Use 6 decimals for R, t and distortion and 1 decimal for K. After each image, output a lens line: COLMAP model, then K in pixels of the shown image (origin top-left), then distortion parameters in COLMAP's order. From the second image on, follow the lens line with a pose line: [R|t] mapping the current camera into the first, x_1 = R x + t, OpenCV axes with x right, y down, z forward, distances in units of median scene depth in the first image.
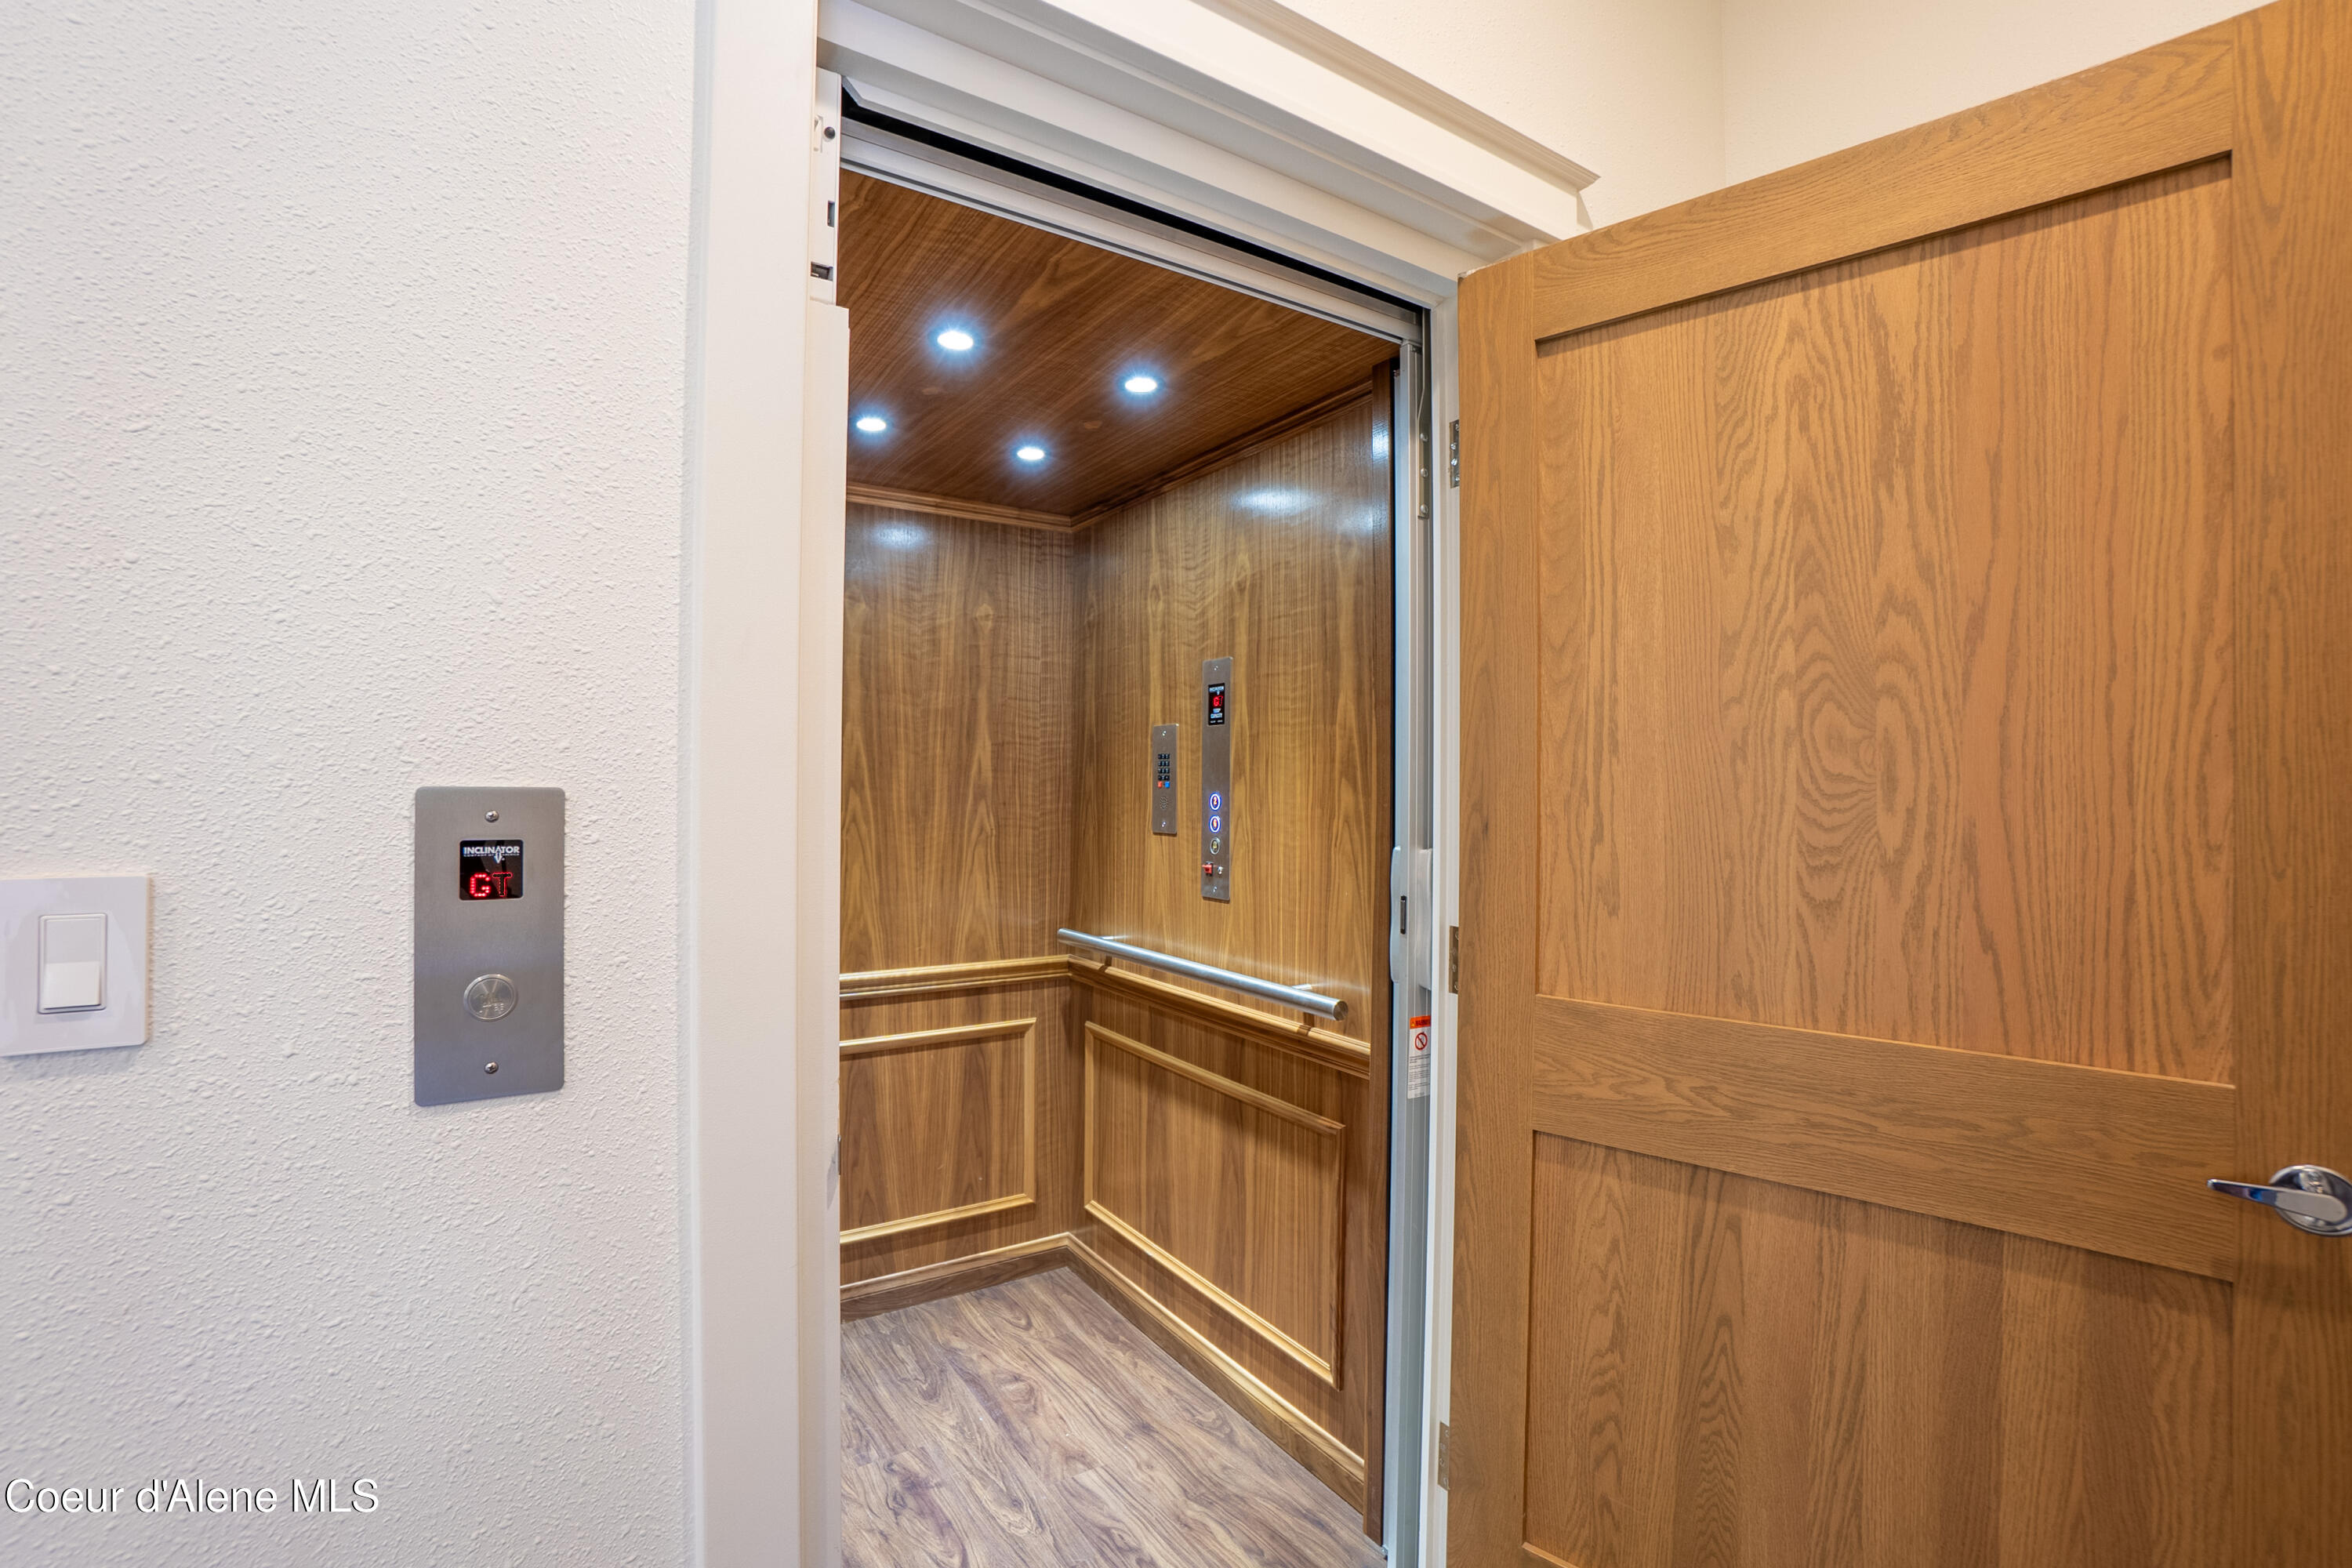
lens RADIAL K [[1032.7, 0, 1162.2], [0, 1032.7, 780.6], [0, 0, 1]] dist [-0.049705, 0.012537]
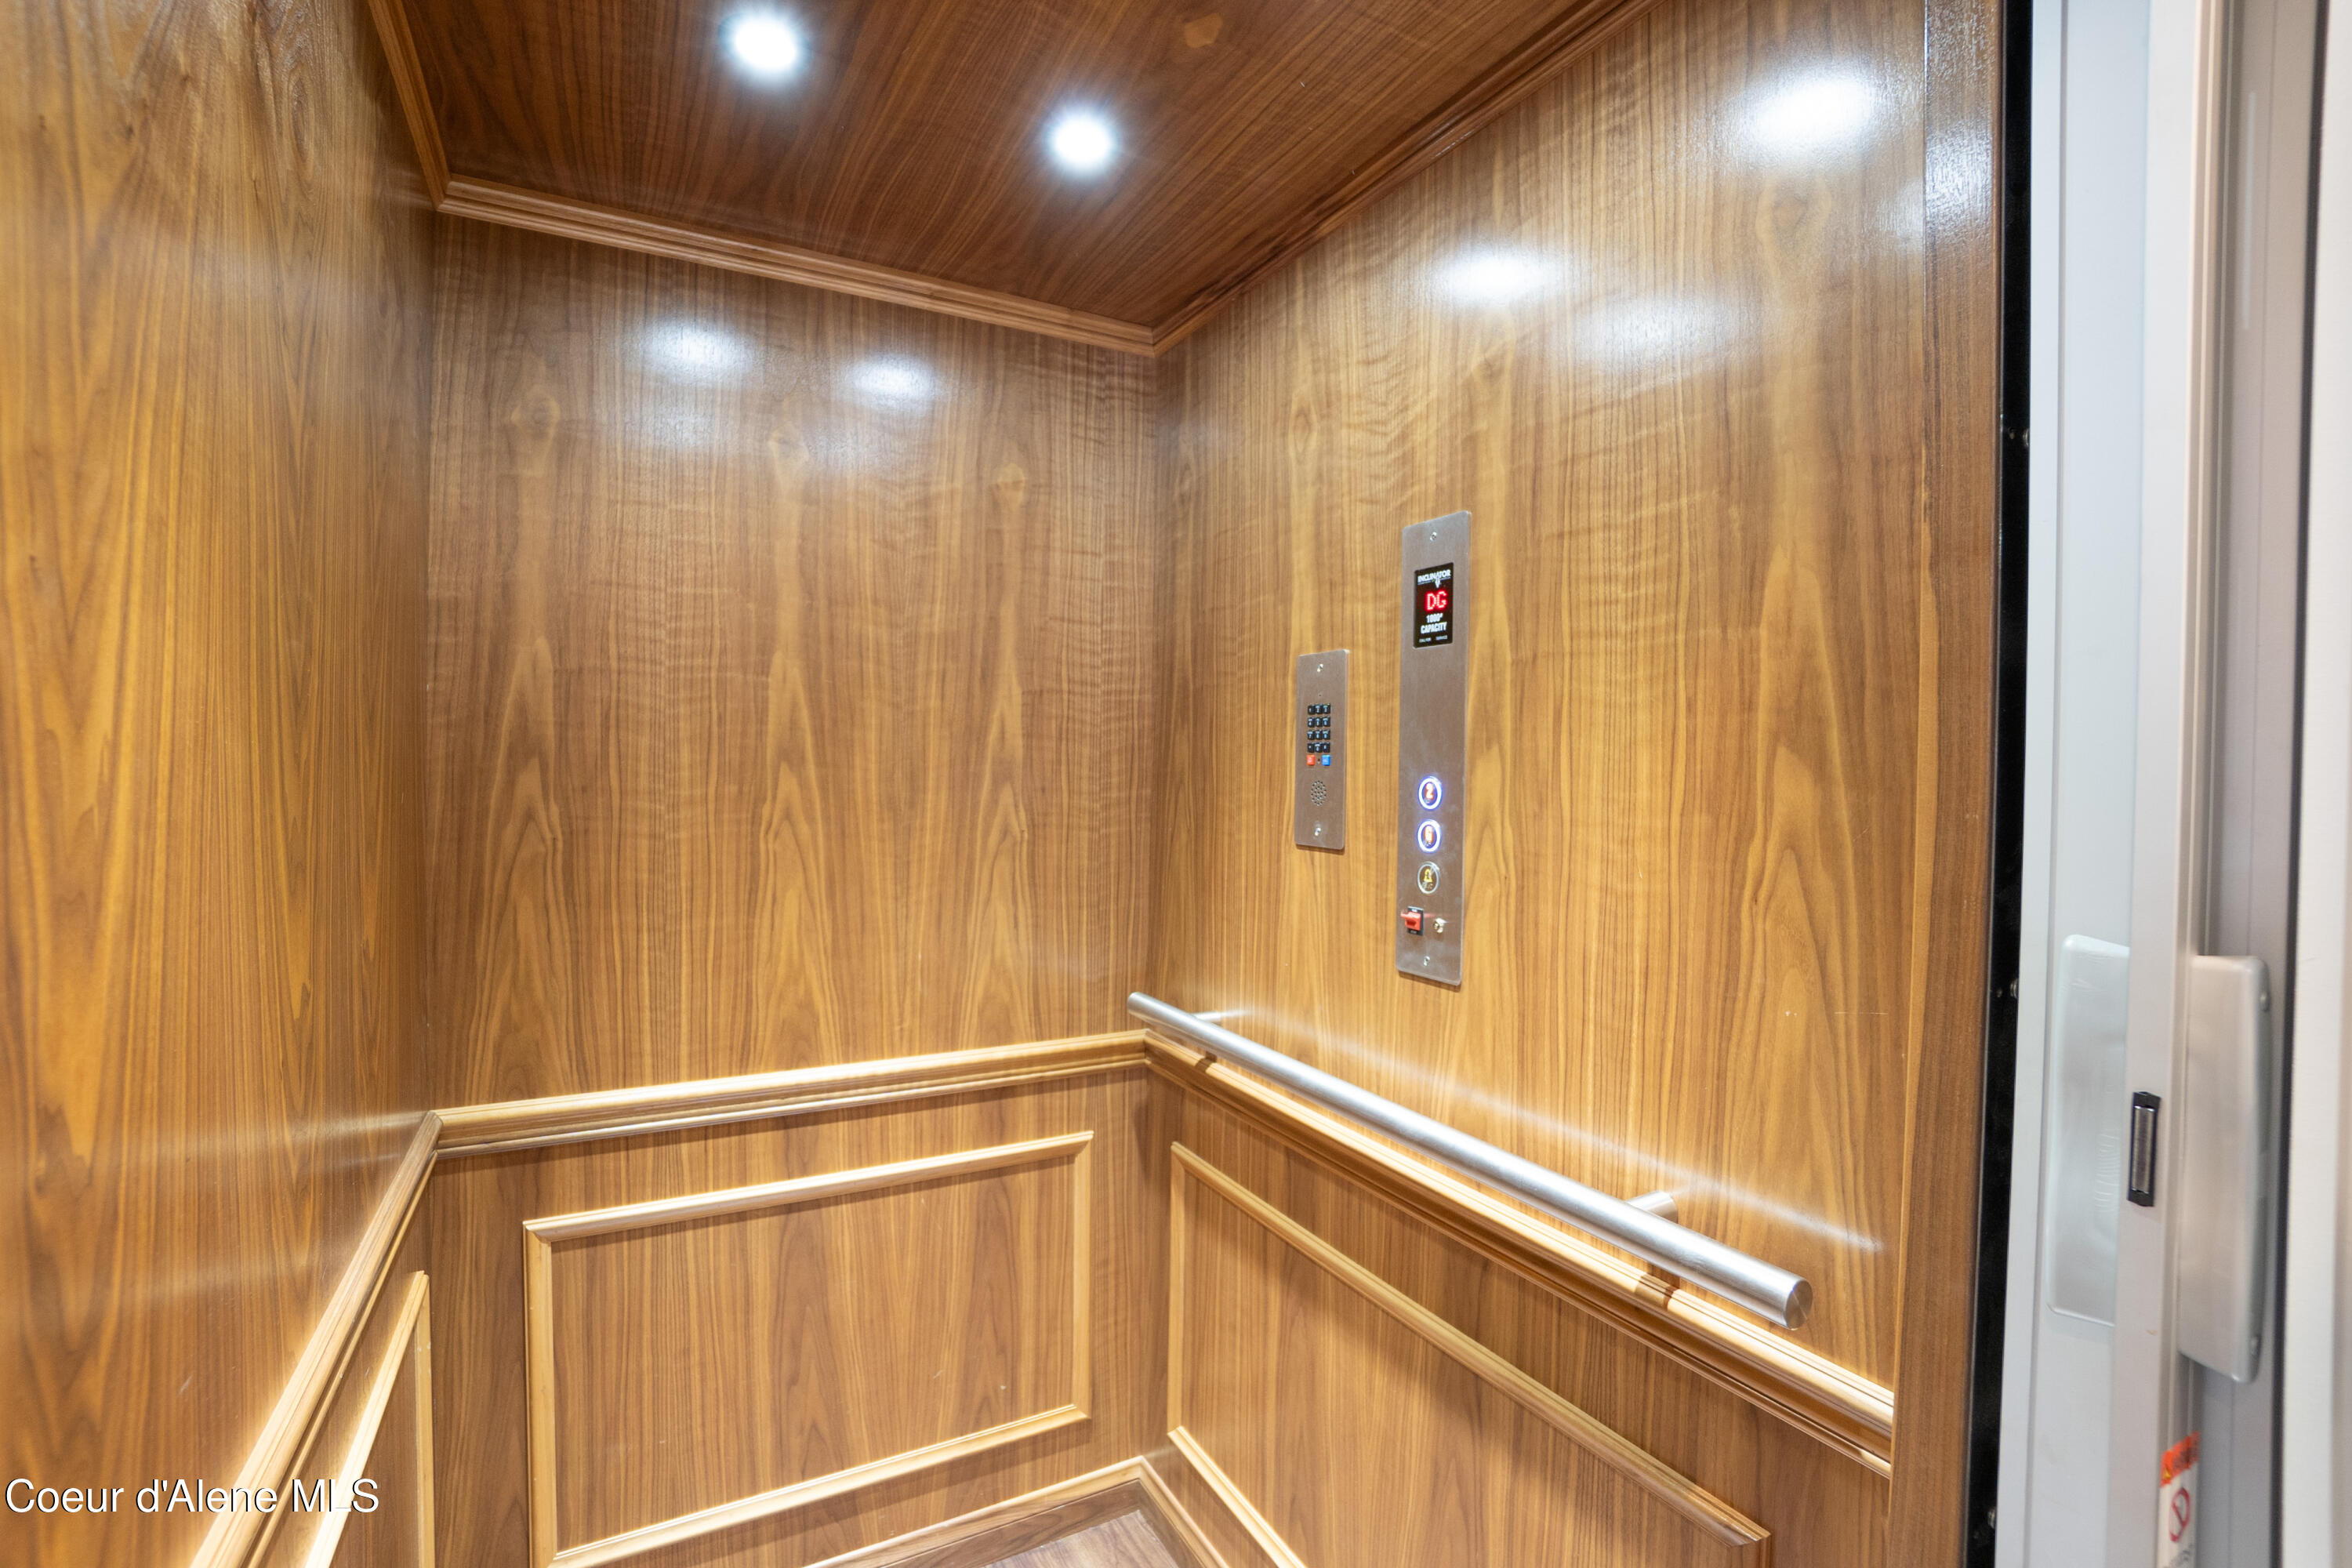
lens RADIAL K [[1032.7, 0, 1166.5], [0, 1032.7, 783.9], [0, 0, 1]] dist [-0.049705, 0.012537]
pose [[0.997723, 0.008266, -0.066937, -0.040824], [-0.006596, 0.999662, 0.025134, 0.003108], [0.067122, -0.024635, 0.997441, 0.417524]]
